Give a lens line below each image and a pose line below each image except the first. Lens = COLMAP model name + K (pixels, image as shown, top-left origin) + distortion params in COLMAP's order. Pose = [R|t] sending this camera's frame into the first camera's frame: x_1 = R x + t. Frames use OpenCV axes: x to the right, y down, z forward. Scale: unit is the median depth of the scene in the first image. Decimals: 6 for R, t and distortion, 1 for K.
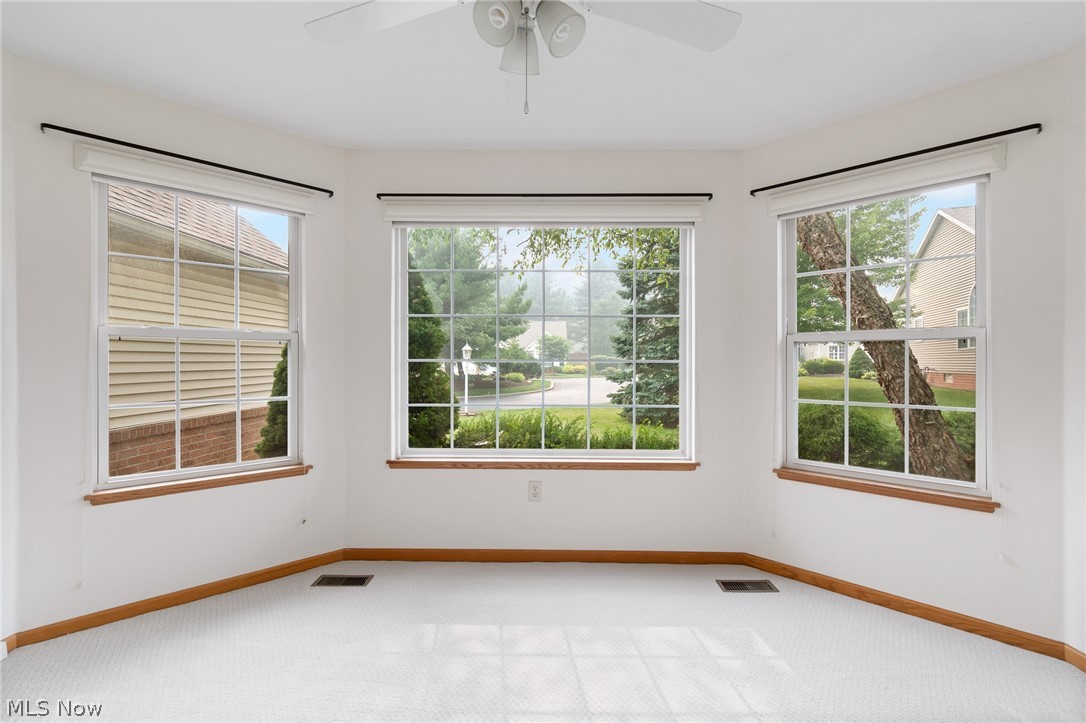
lens RADIAL K [[482.8, 0, 549.2], [0, 482.8, 361.1], [0, 0, 1]] dist [-0.000192, 0.000152]
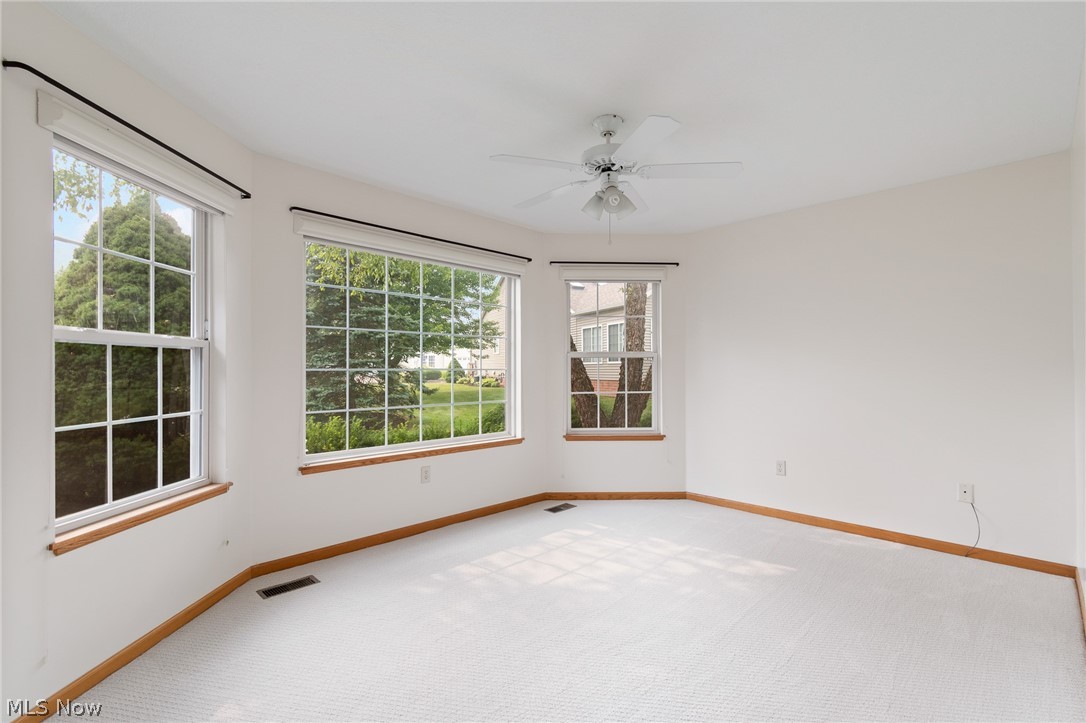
lens RADIAL K [[483.1, 0, 547.0], [0, 483.1, 366.8], [0, 0, 1]] dist [-0.000047, -0.000214]
pose [[0.699086, -0.000427, 0.715038, -0.736004], [0.004090, 0.999986, -0.003401, -0.002232], [-0.715026, 0.005302, 0.699077, -0.097507]]
